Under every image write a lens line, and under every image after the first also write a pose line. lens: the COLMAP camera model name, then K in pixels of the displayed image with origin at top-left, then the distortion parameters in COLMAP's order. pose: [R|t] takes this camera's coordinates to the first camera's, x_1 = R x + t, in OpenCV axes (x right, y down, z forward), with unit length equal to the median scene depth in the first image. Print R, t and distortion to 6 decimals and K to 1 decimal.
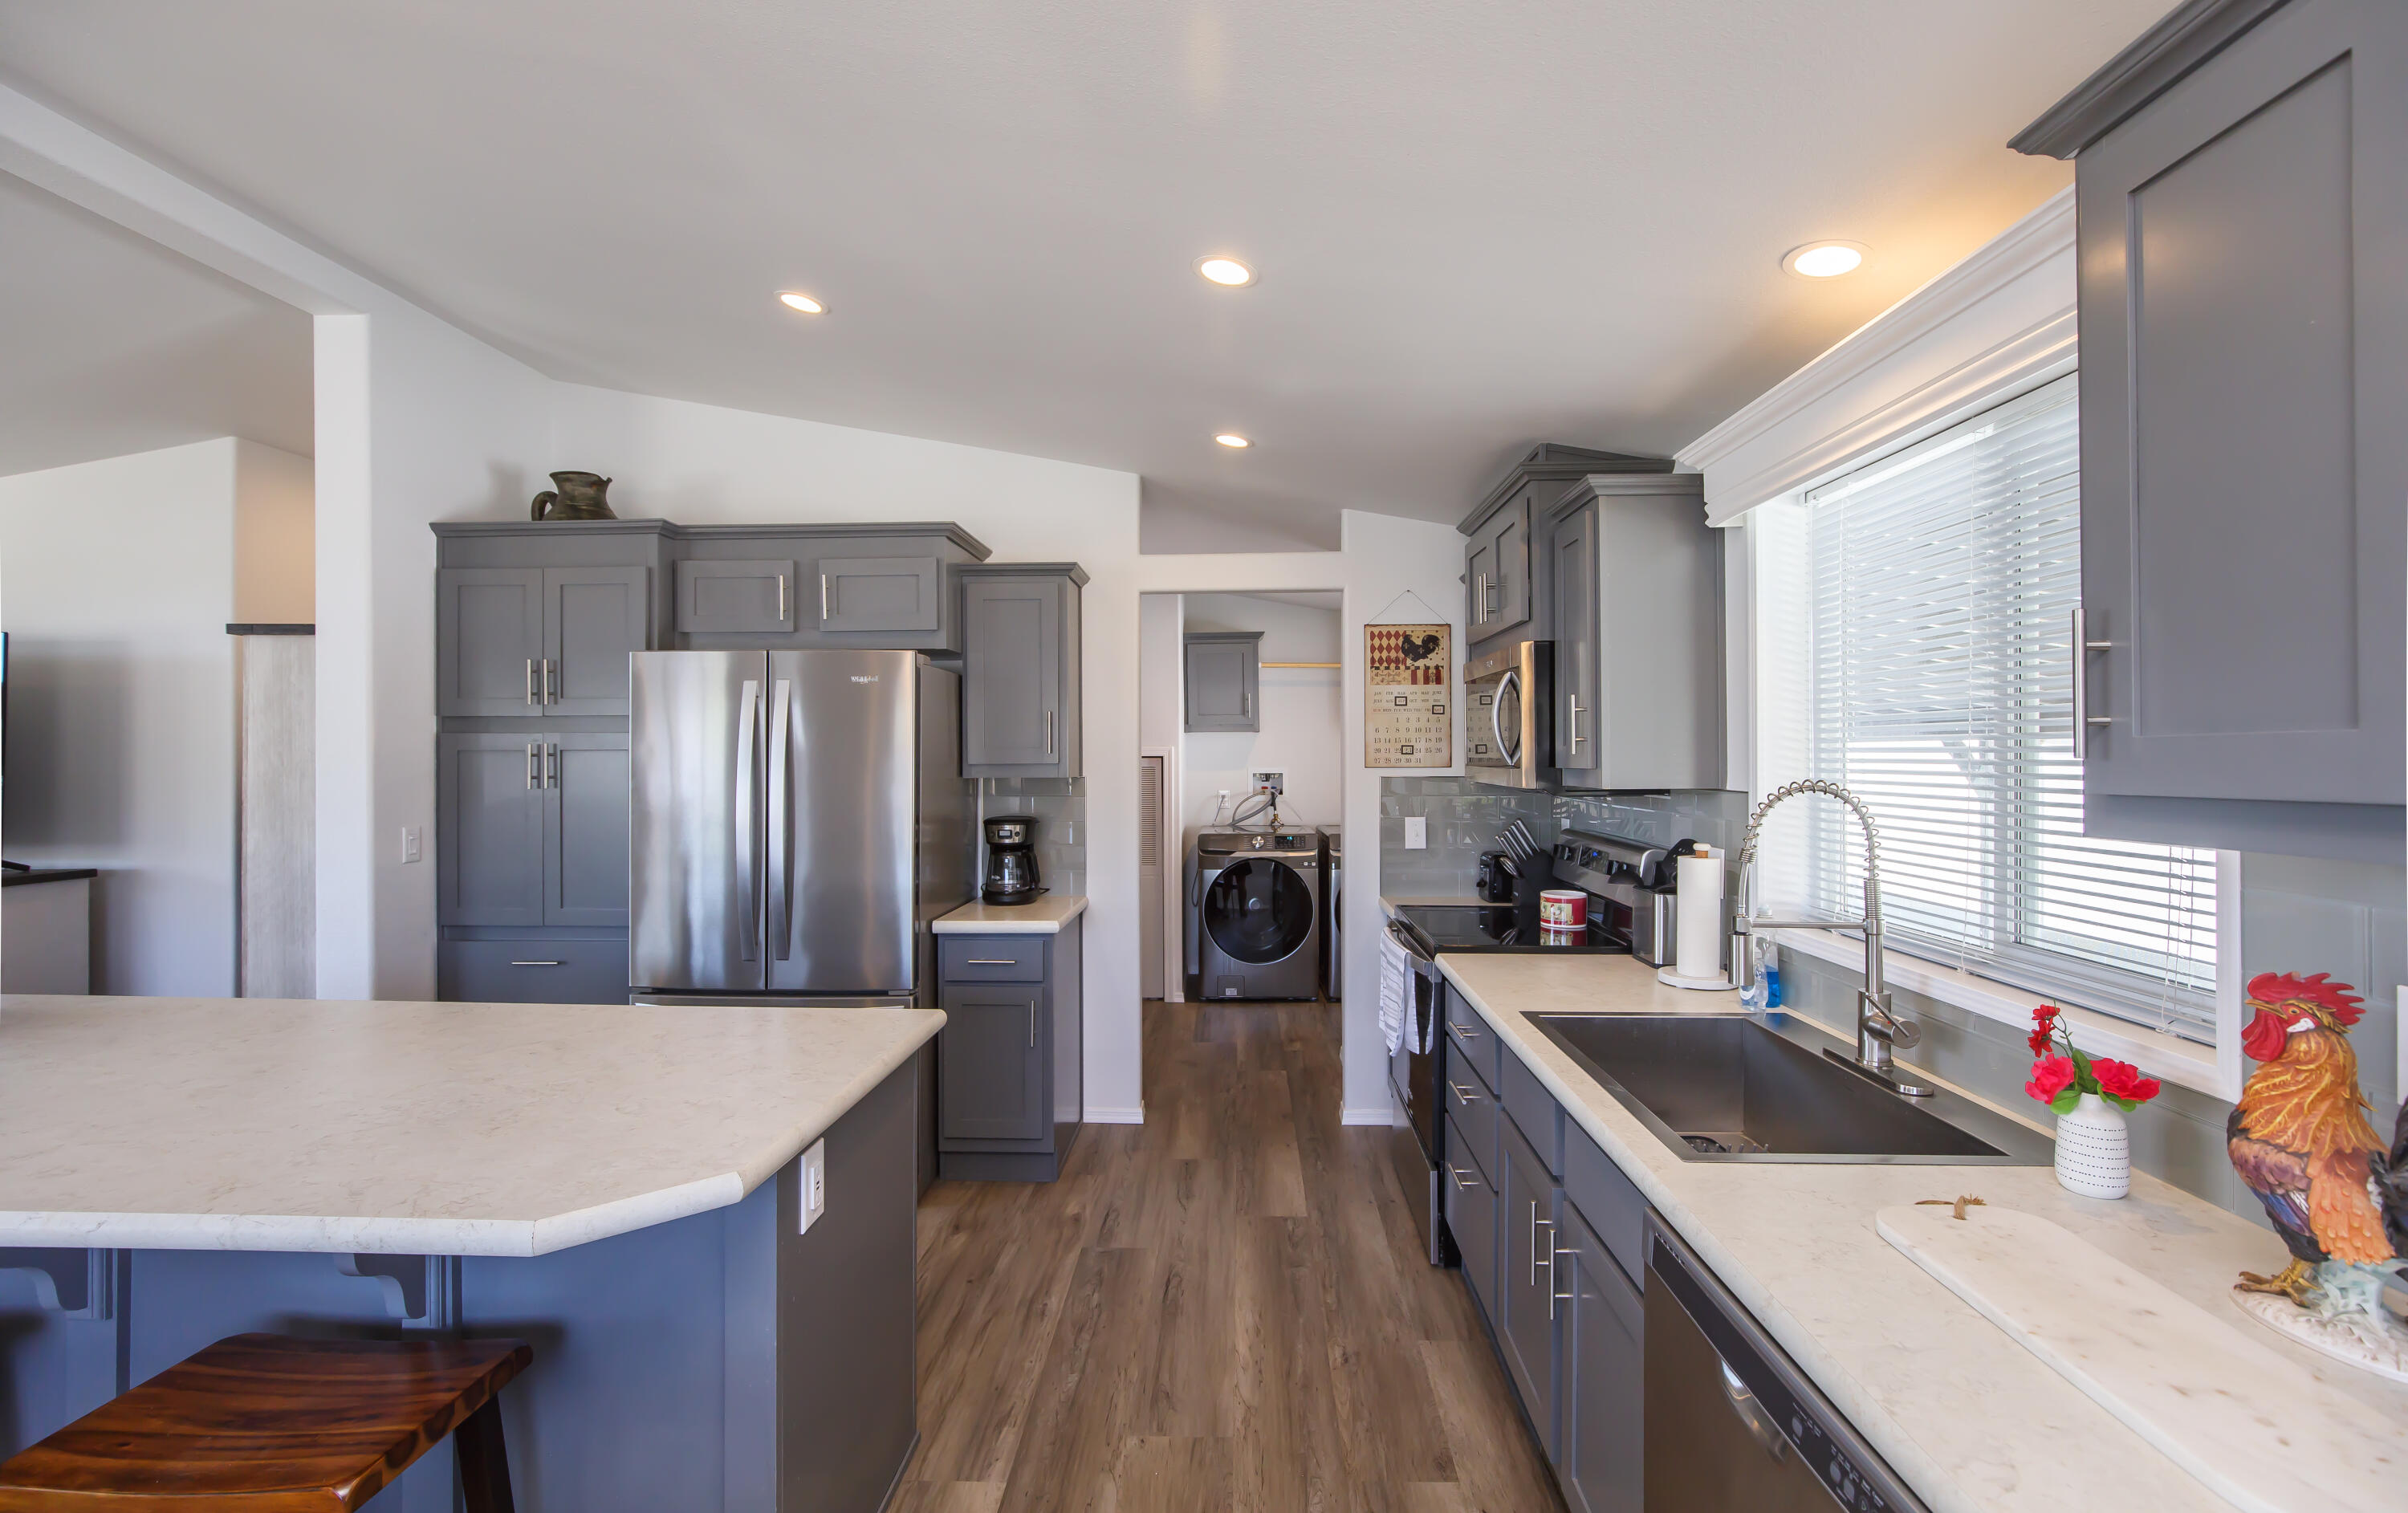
lens RADIAL K [[1071.2, 0, 1208.4], [0, 1071.2, 755.5], [0, 0, 1]] dist [-0.000303, 0.000849]
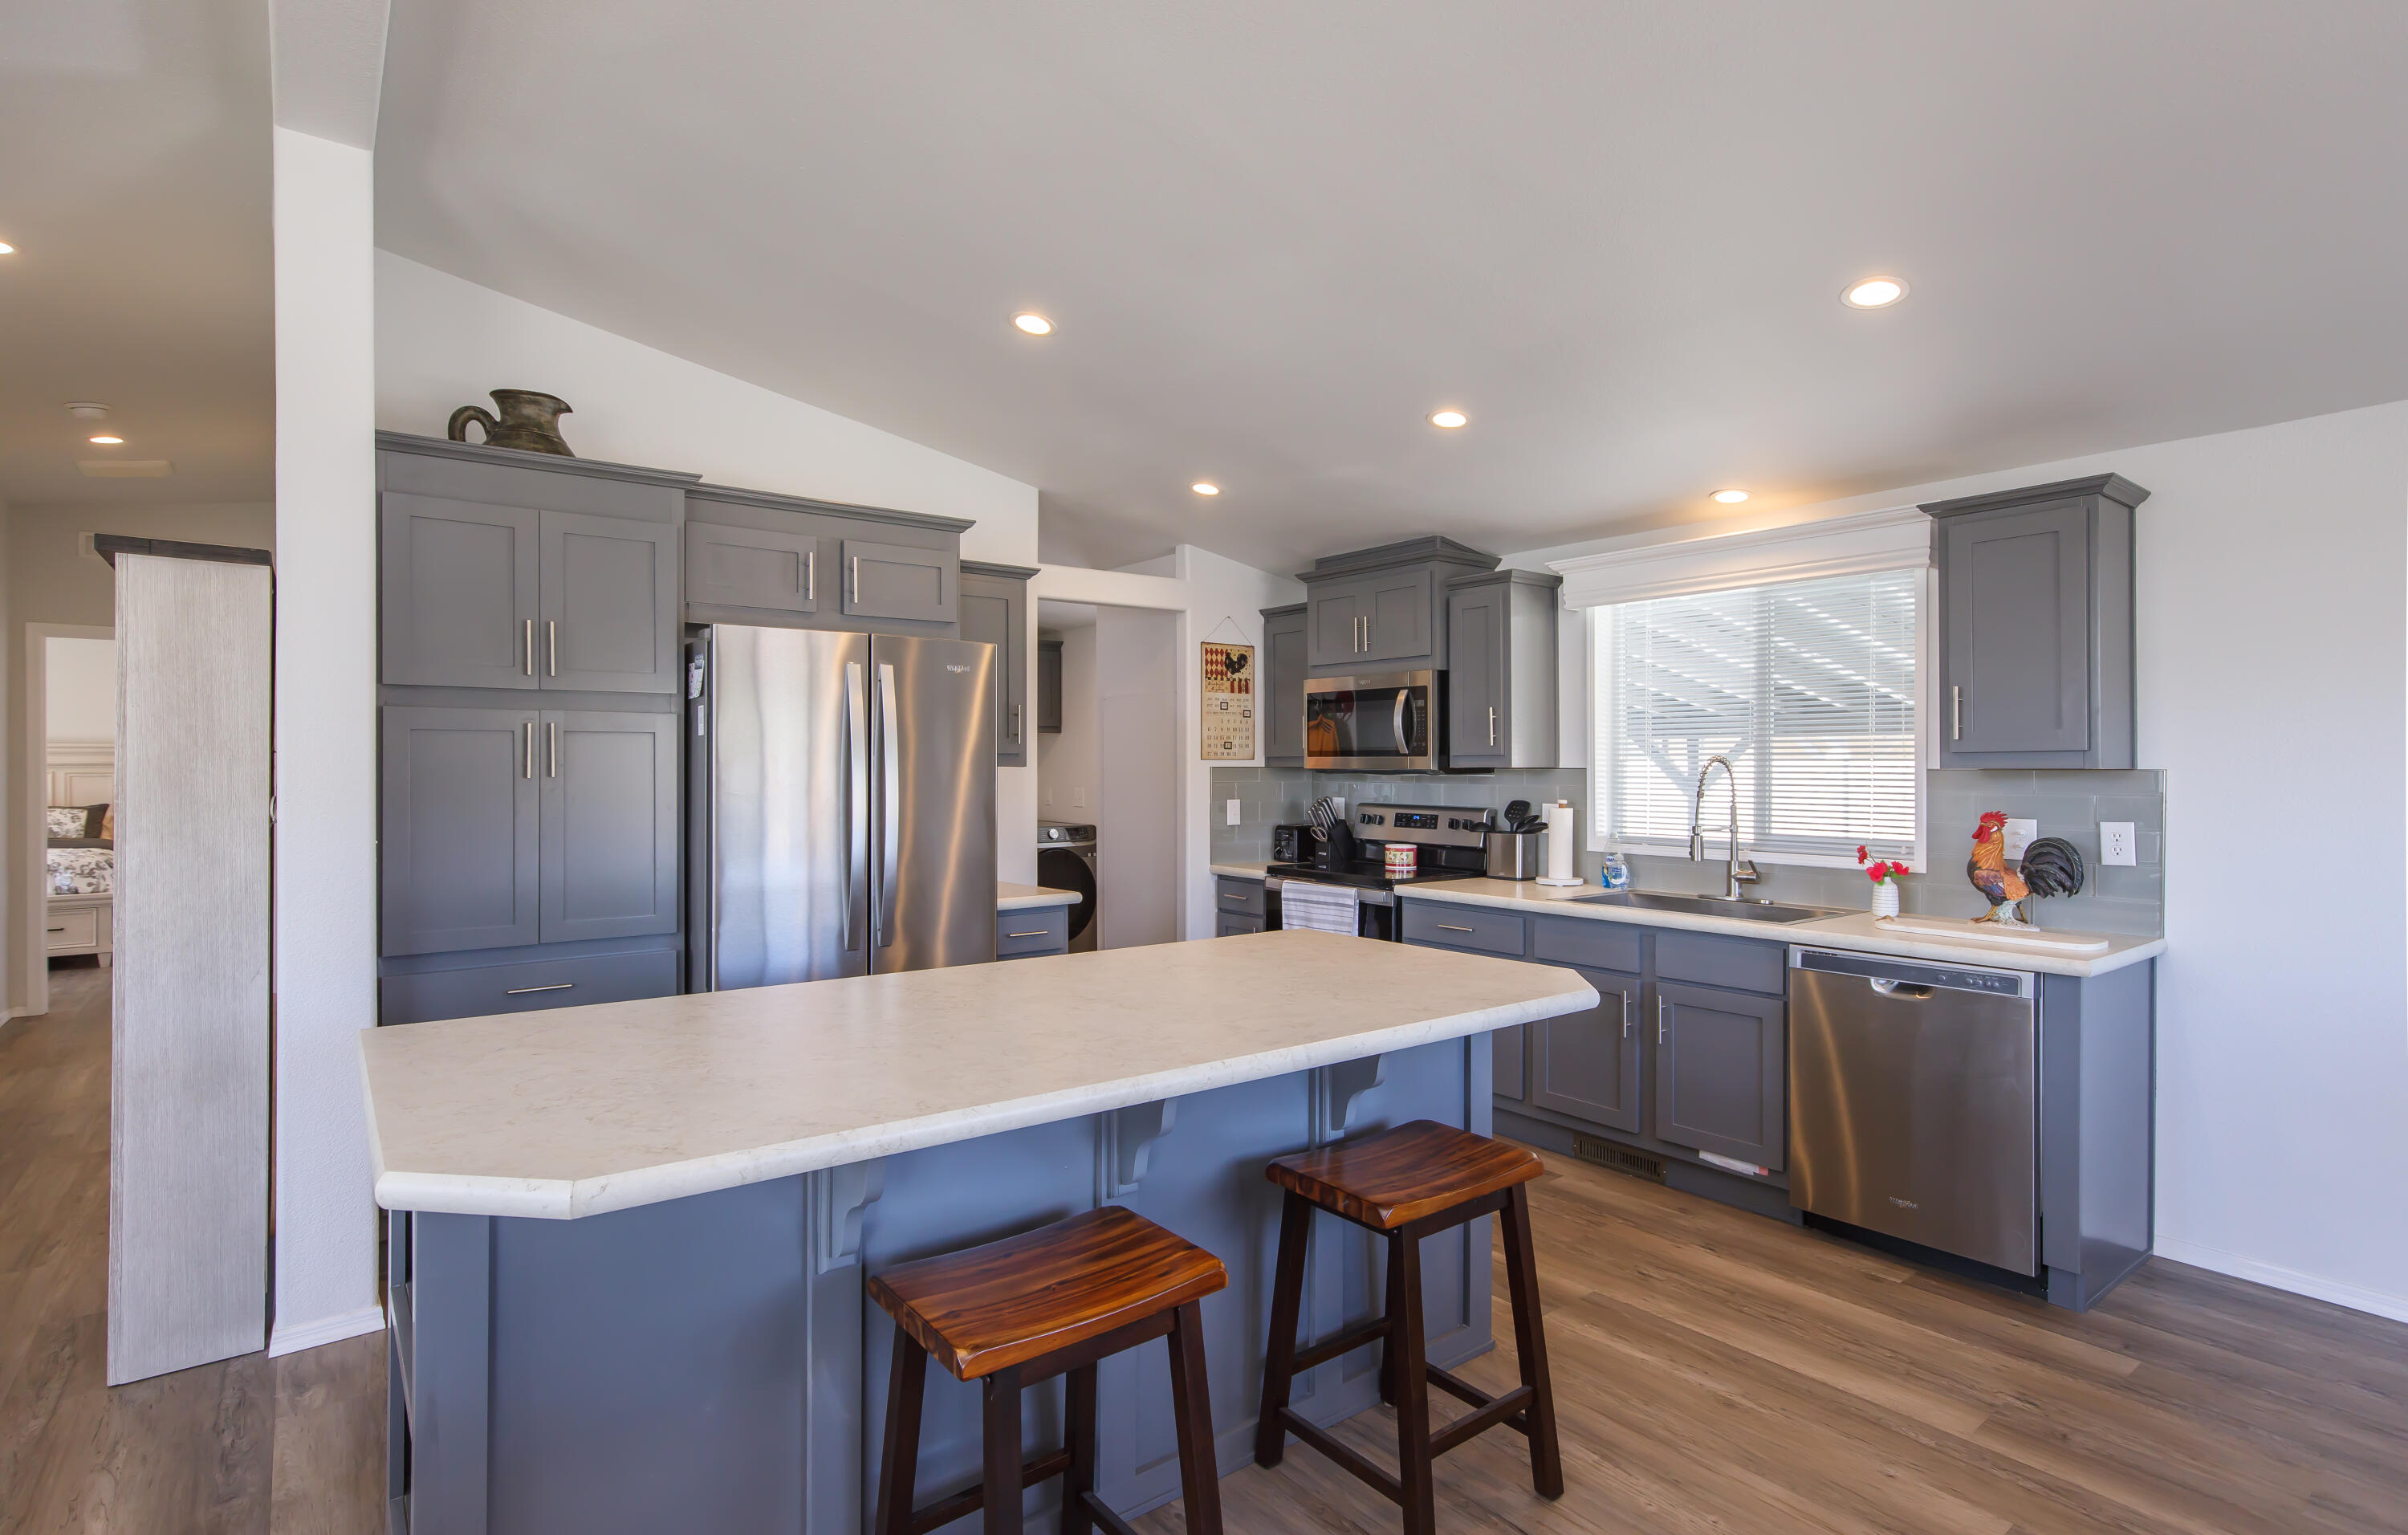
lens RADIAL K [[1171.6, 0, 1215.7], [0, 1171.6, 777.8], [0, 0, 1]] dist [0.006823, 0.000603]
pose [[0.759831, -0.005932, 0.650094, -0.707039], [-0.000093, 0.999957, 0.009233, 0.019641], [-0.650121, -0.007076, 0.759798, -0.020980]]
